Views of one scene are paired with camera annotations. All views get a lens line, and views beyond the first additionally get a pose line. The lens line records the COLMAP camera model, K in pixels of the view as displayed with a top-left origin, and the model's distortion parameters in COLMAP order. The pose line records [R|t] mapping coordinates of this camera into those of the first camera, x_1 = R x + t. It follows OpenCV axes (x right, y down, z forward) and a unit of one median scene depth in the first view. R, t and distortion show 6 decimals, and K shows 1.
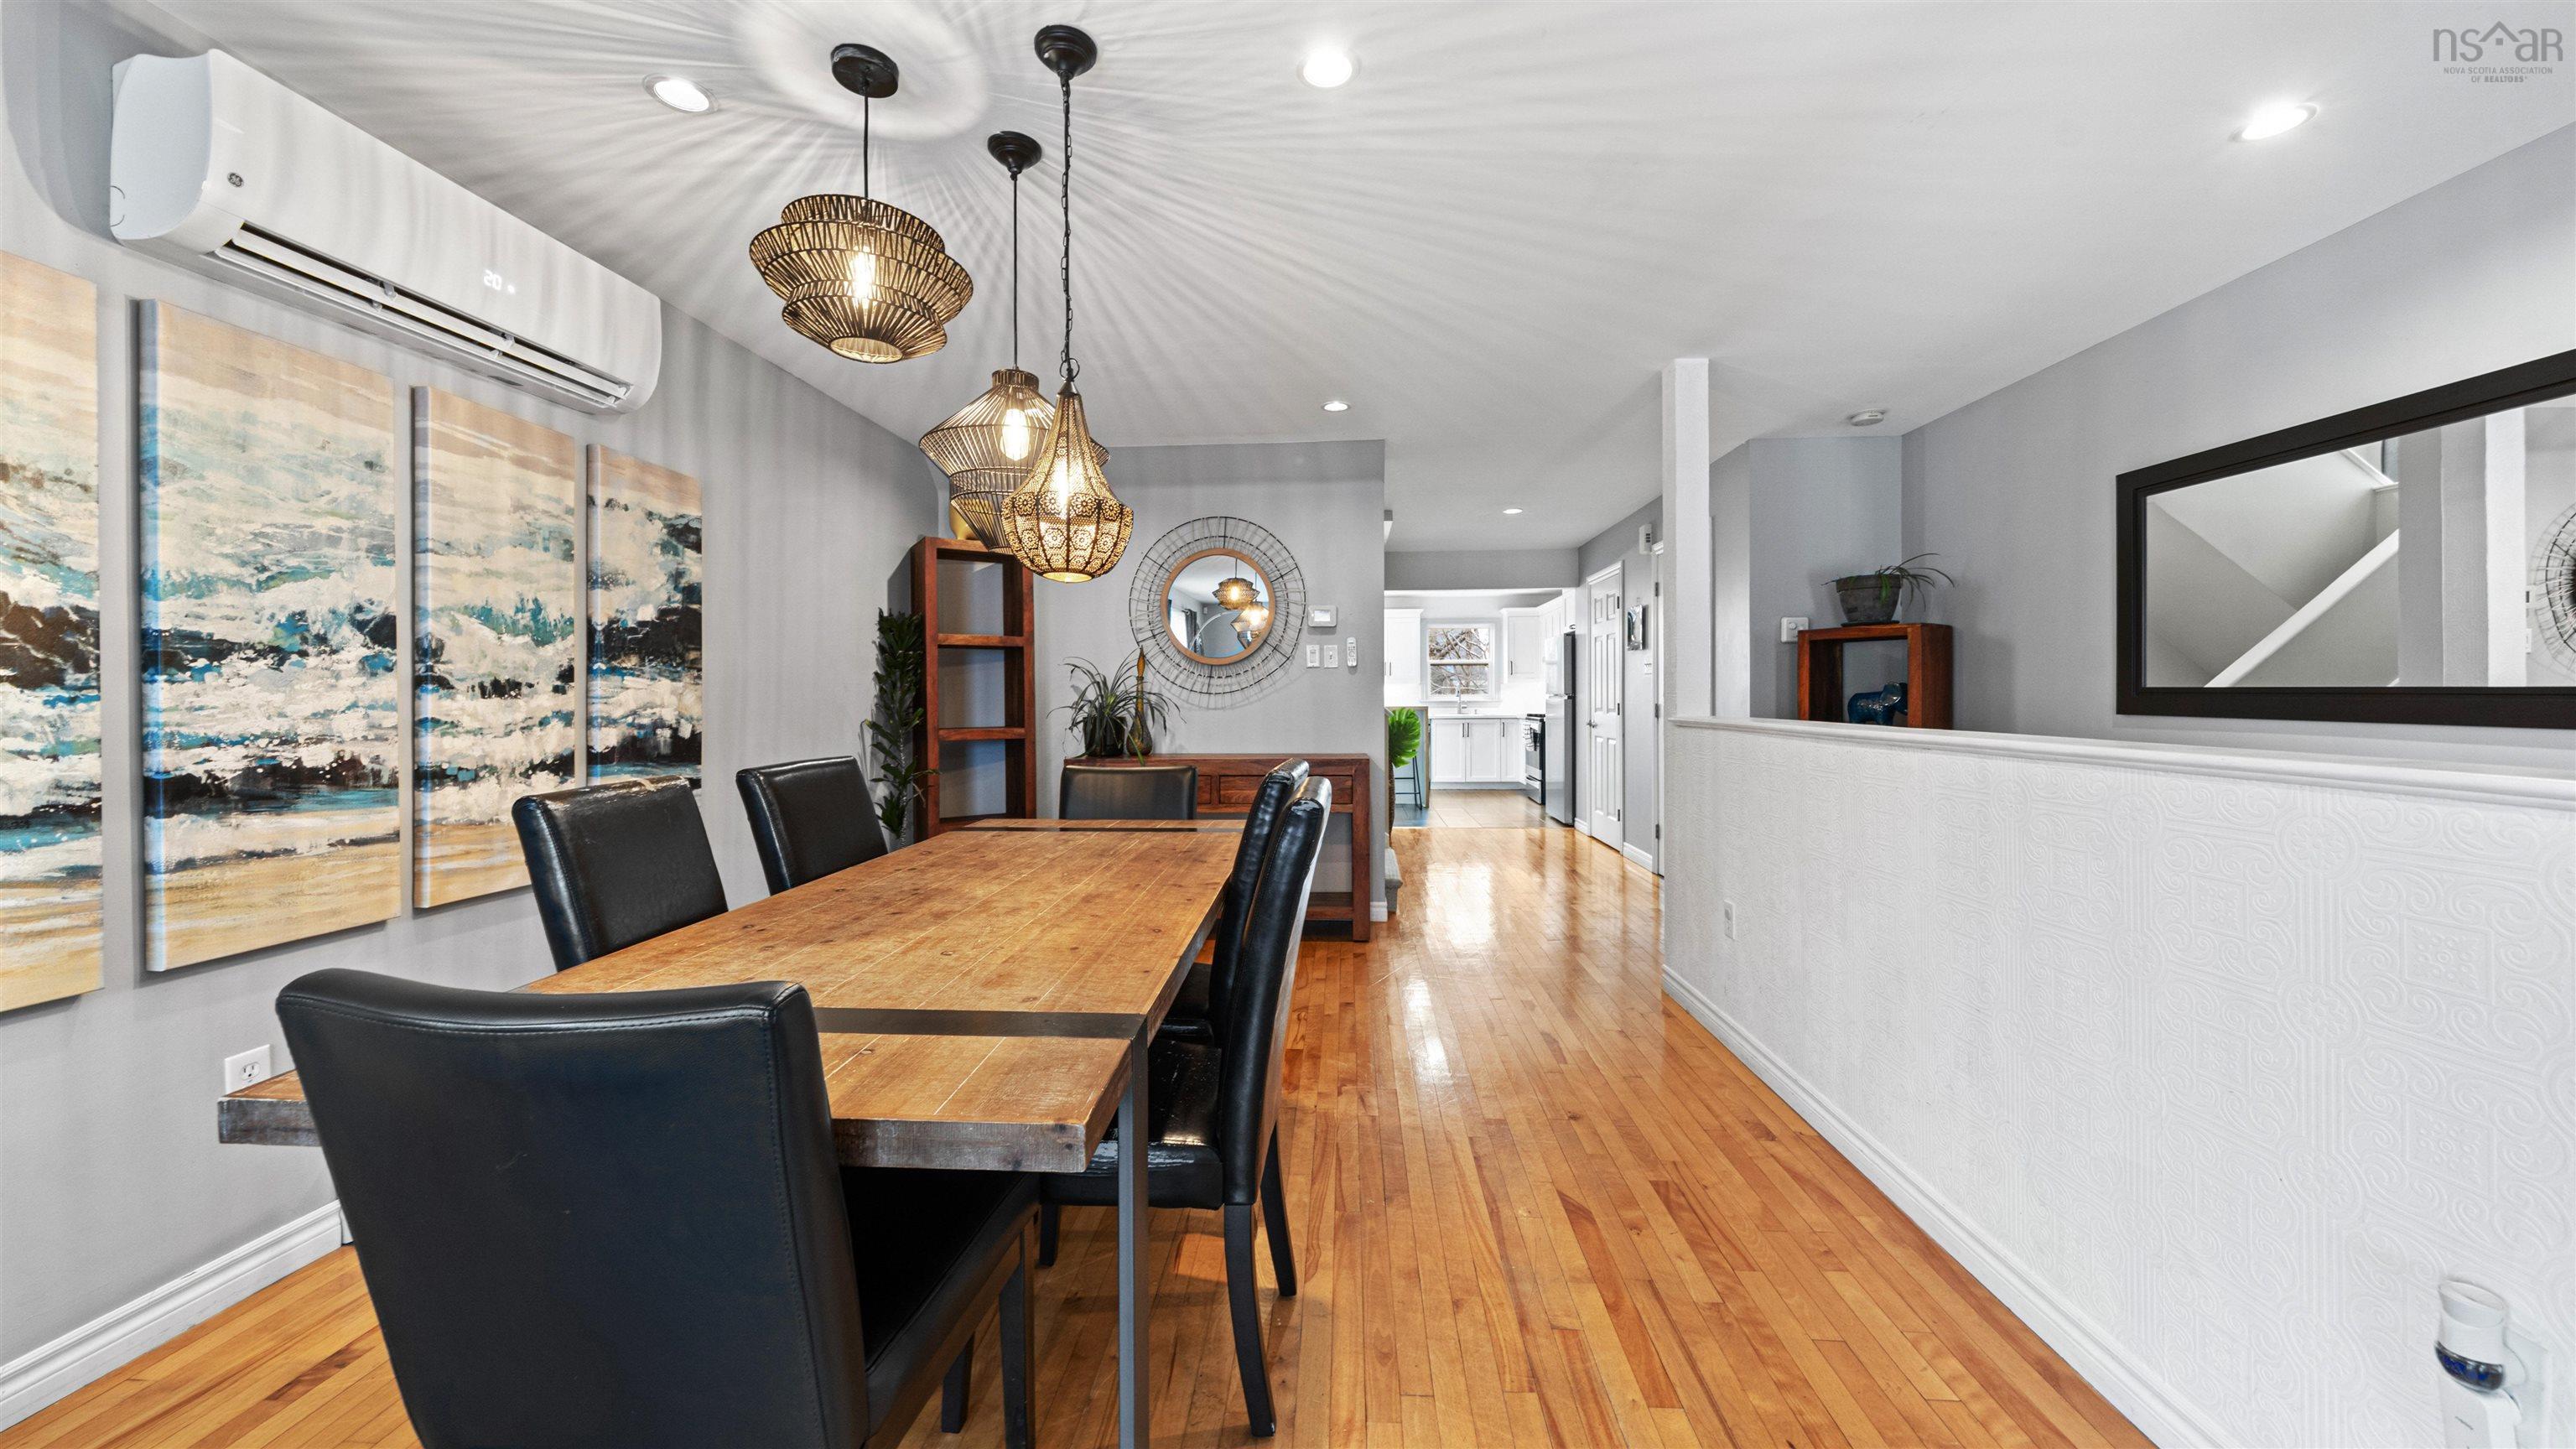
lens RADIAL K [[891.0, 0, 1285.3], [0, 891.0, 697.5], [0, 0, 1]] dist [-0.008093, -0.000061]
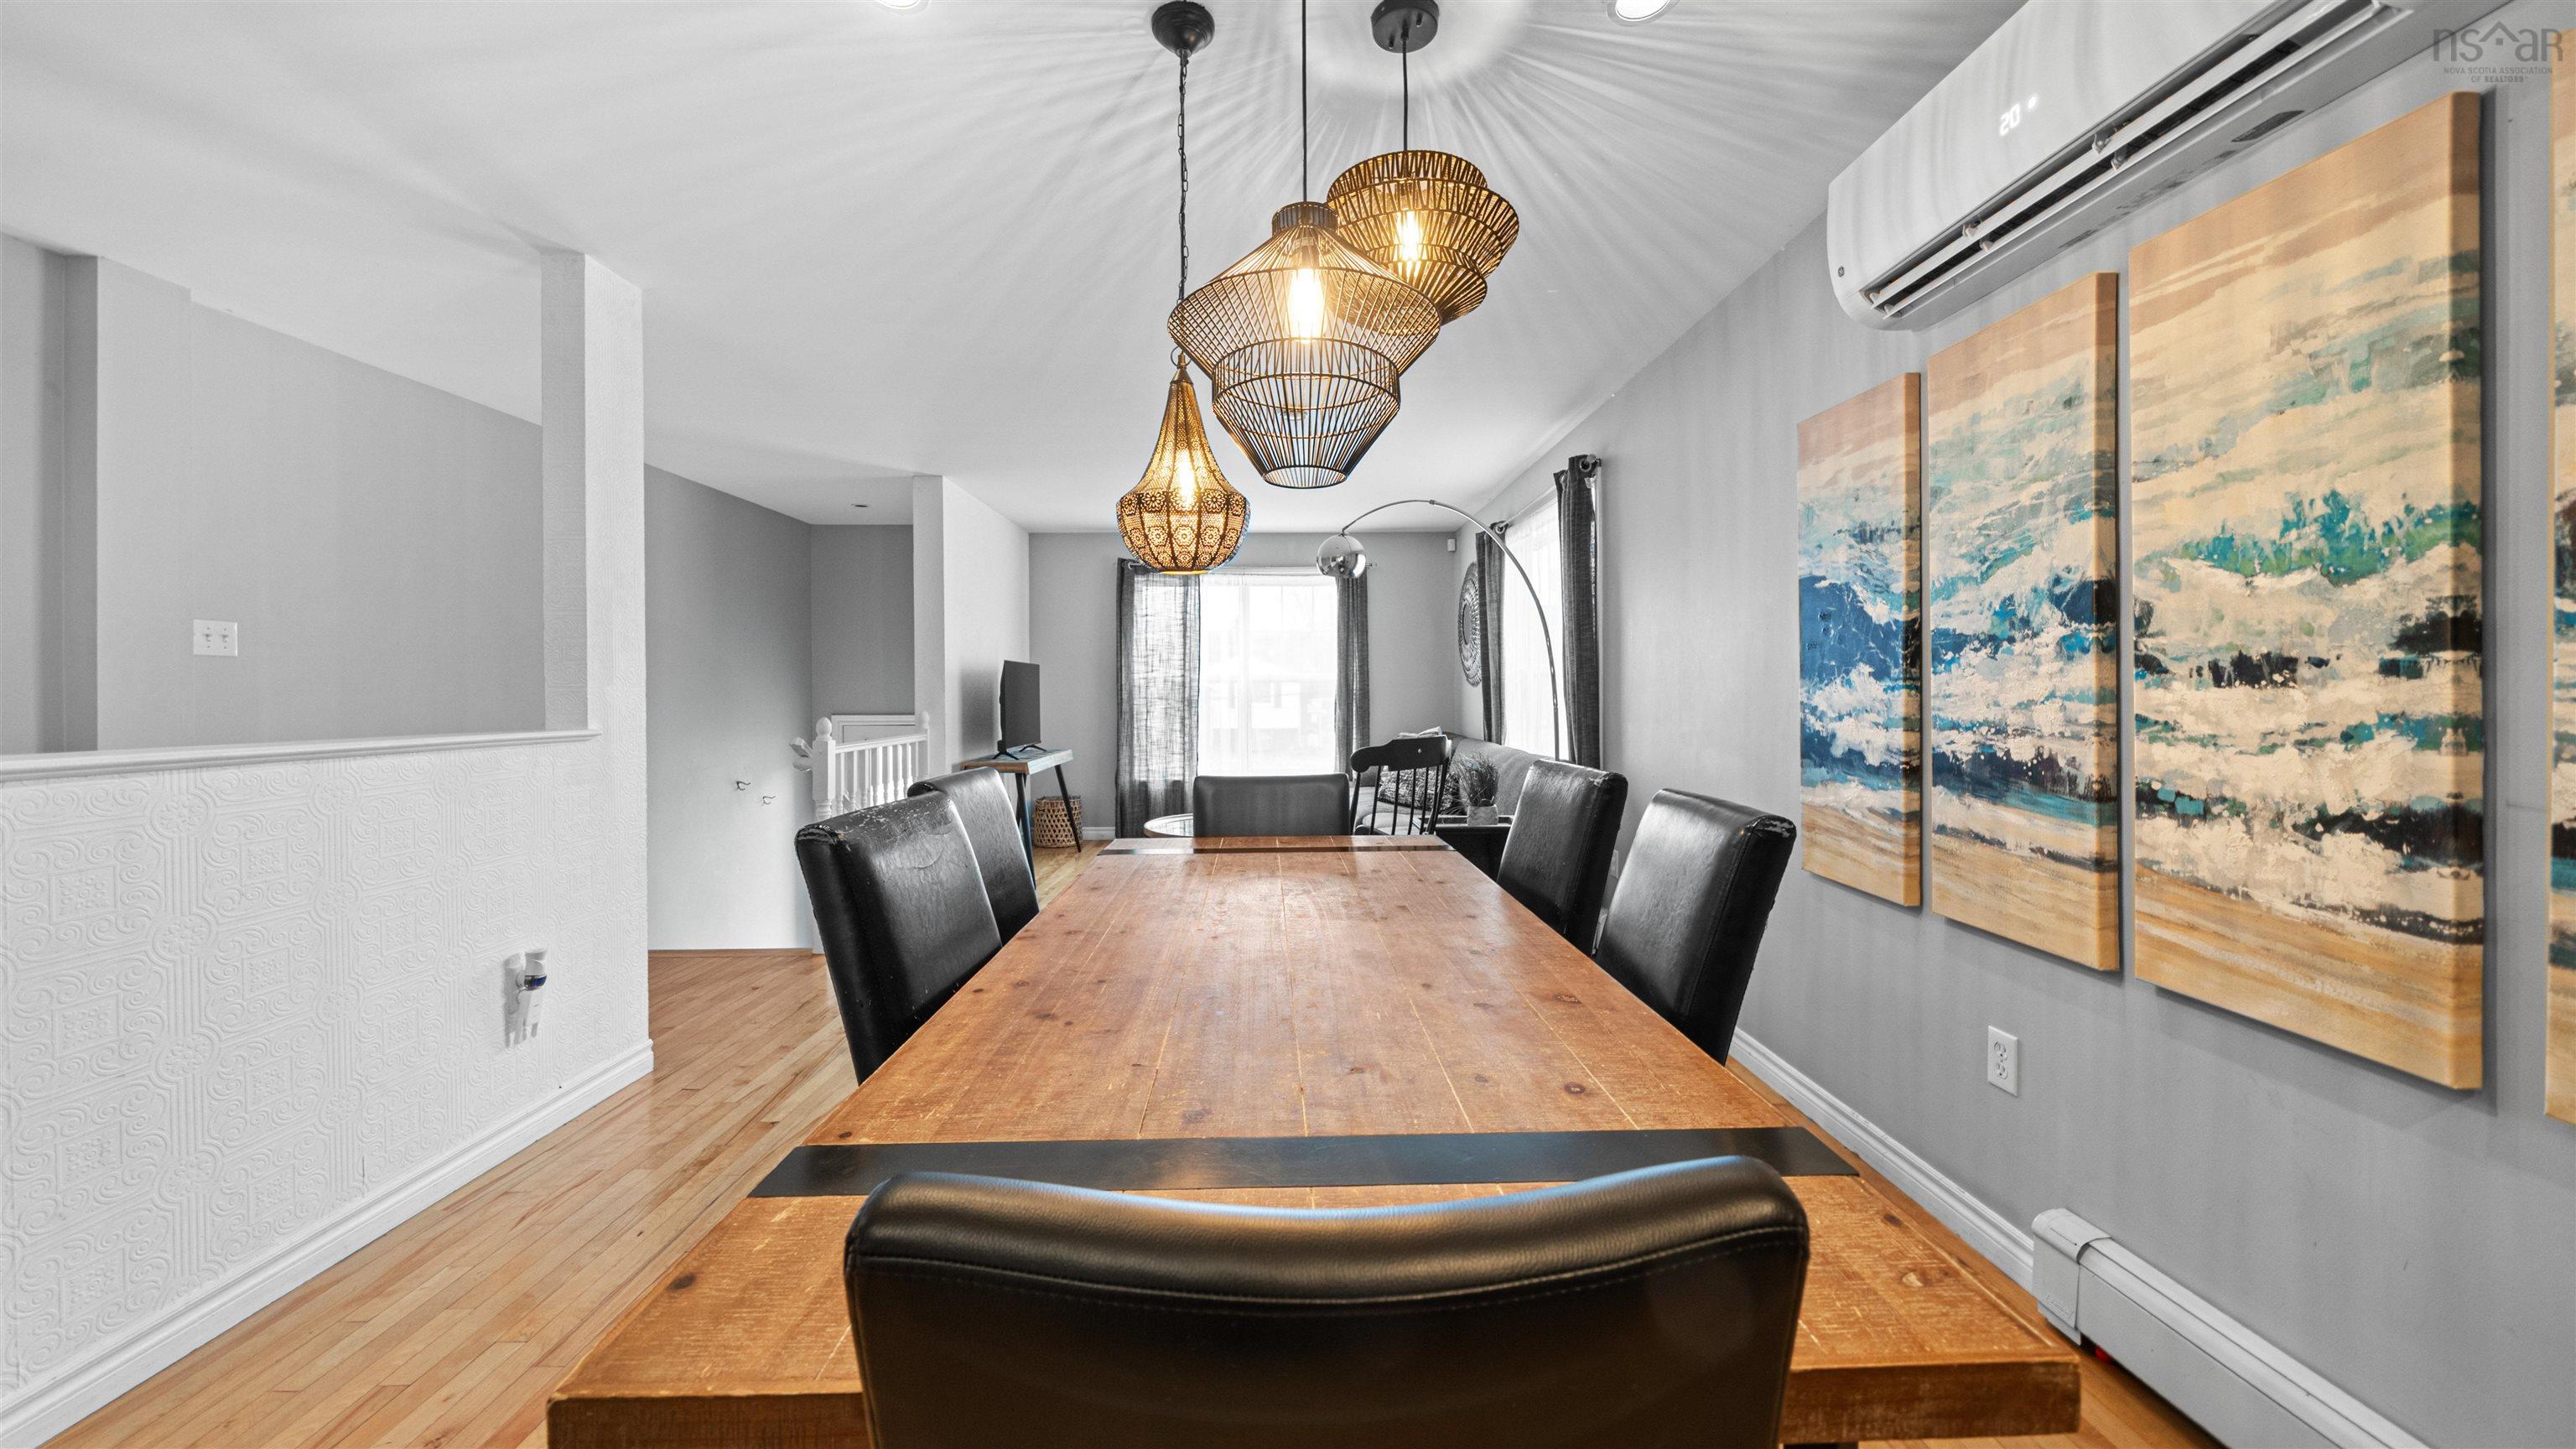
lens RADIAL K [[891.0, 0, 1285.3], [0, 891.0, 697.5], [0, 0, 1]] dist [-0.008093, -0.000061]
pose [[-0.996297, 0.011082, -0.085256, -0.179001], [0.010156, 0.999885, 0.011287, -0.004557], [0.085372, 0.010380, -0.996295, 1.323279]]
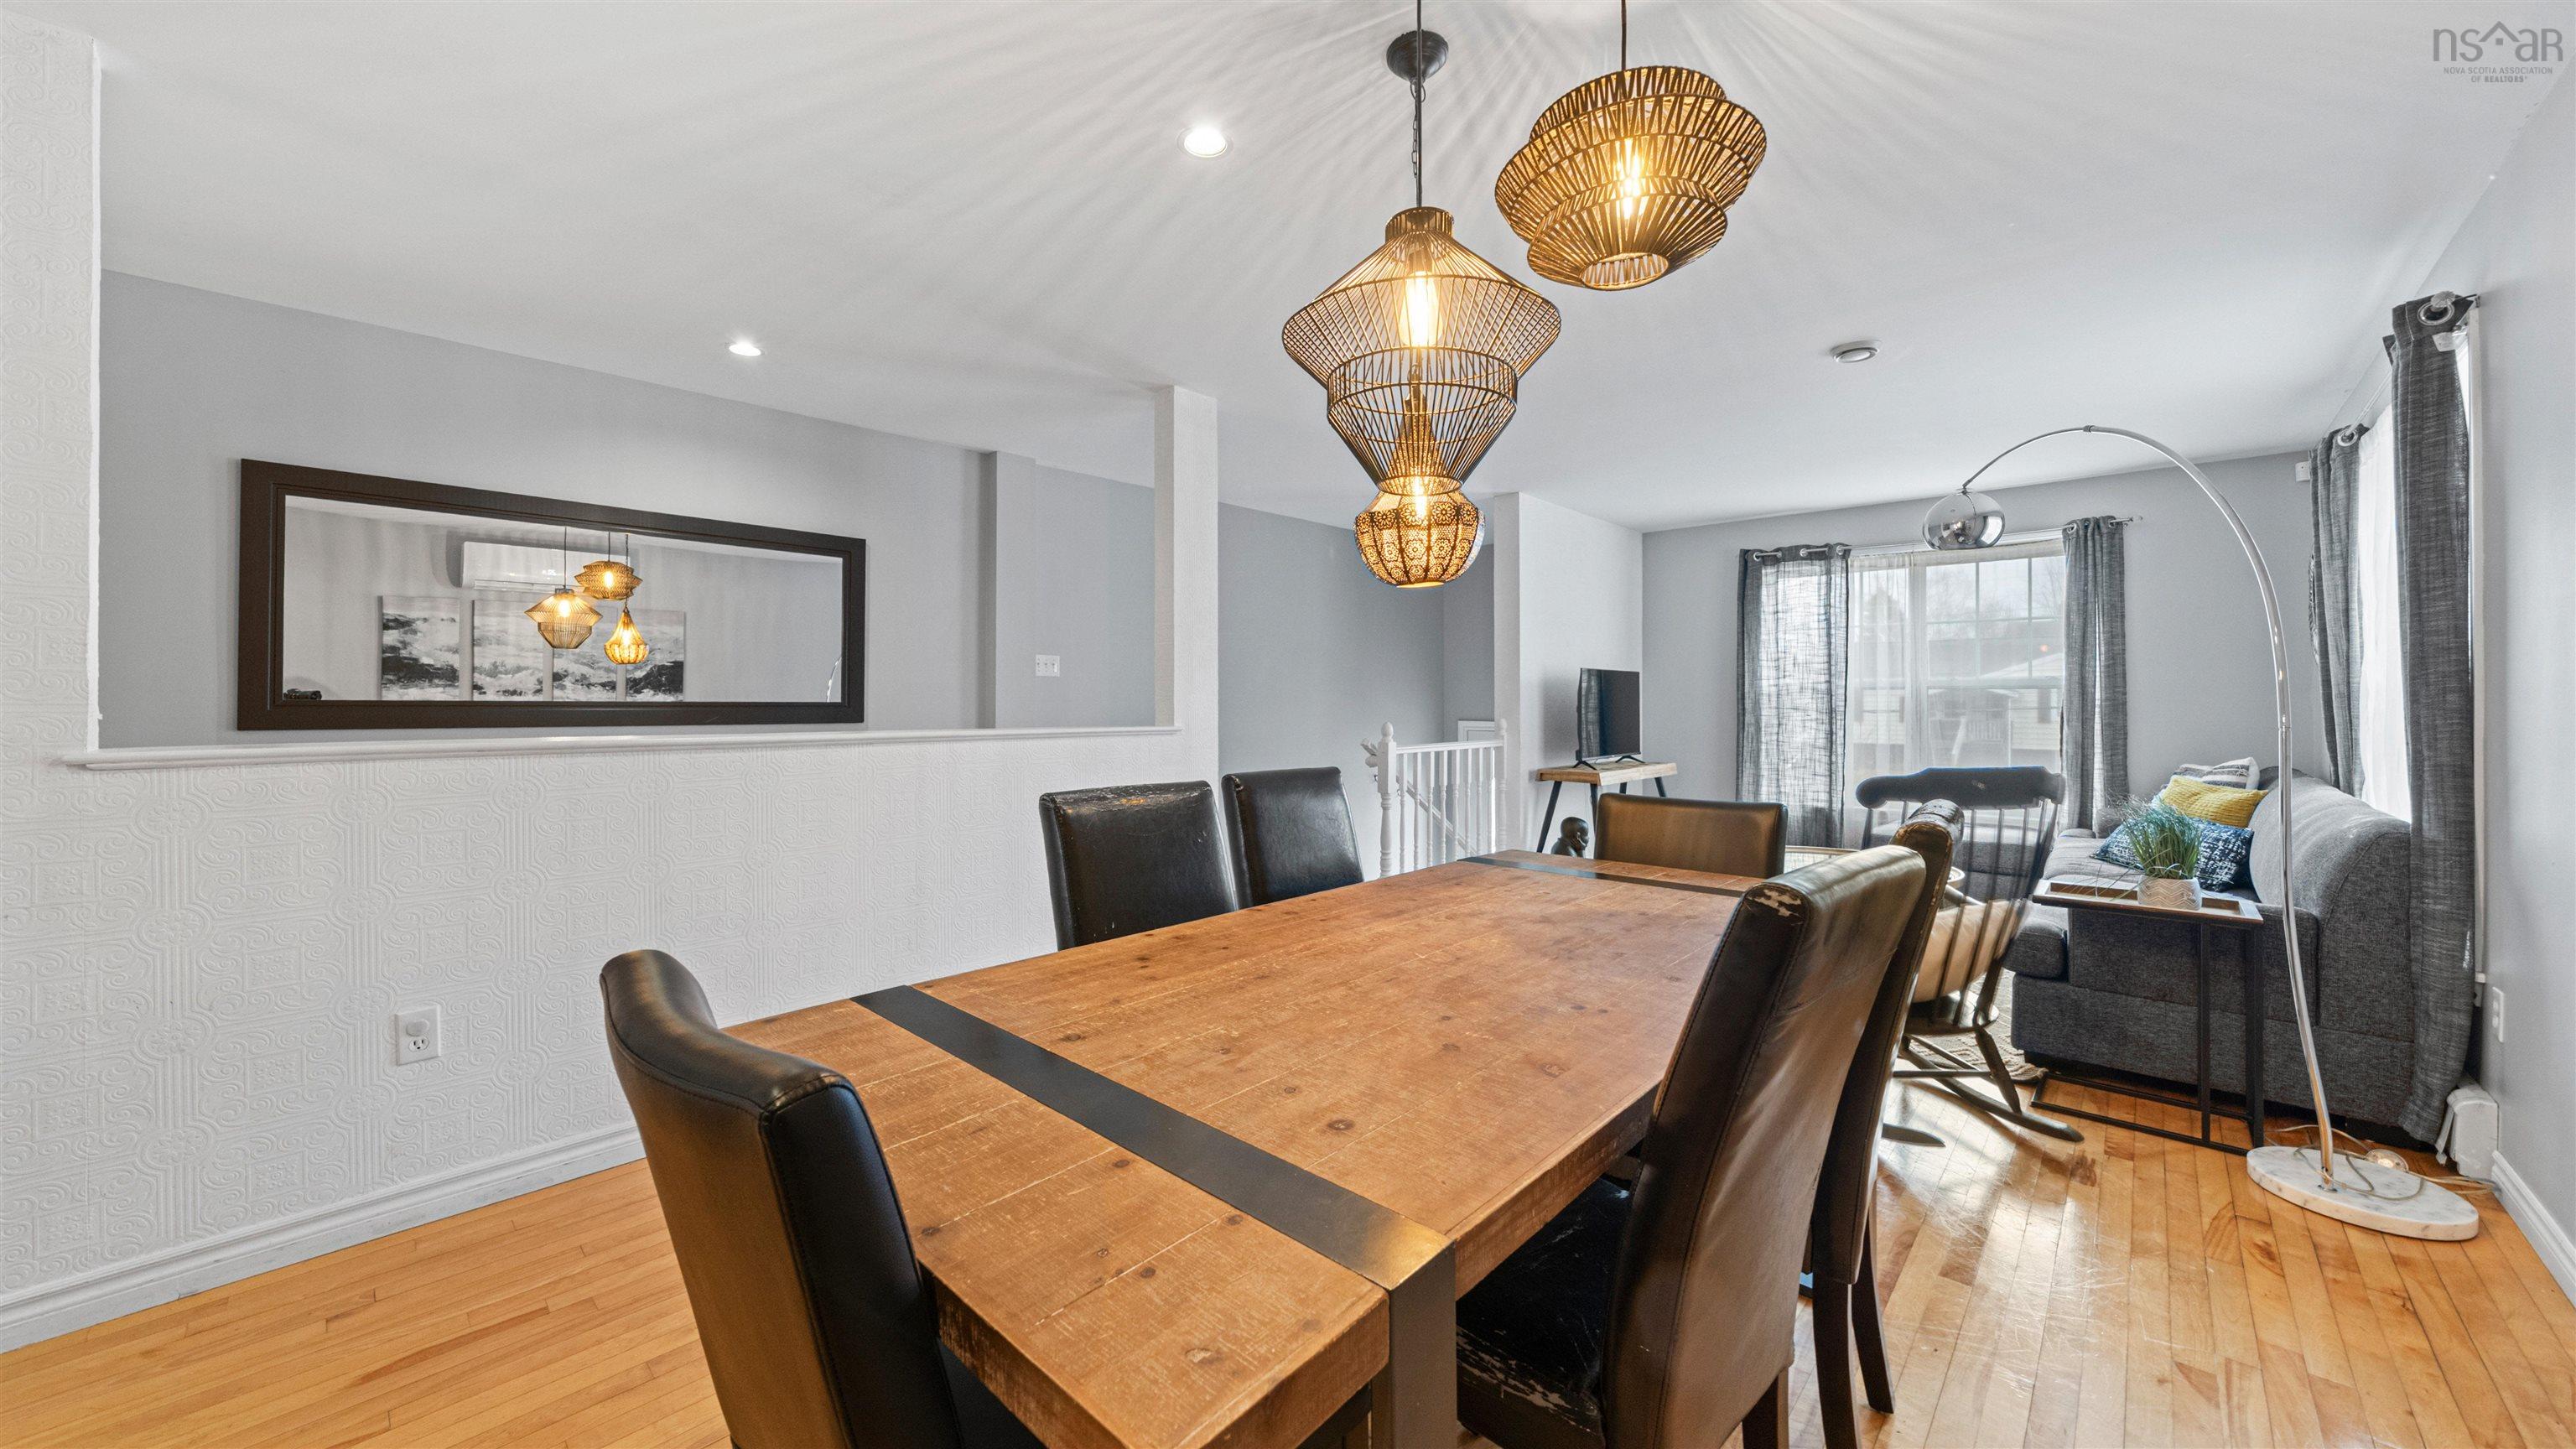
lens RADIAL K [[915.6, 0, 1285.8], [0, 915.6, 700.2], [0, 0, 1]] dist [0.000326, -0.000480]
pose [[-0.772943, 0.005427, 0.634453, -0.523580], [0.006361, 0.999979, -0.000805, -0.003954], [-0.634444, 0.003414, -0.772961, 1.262527]]
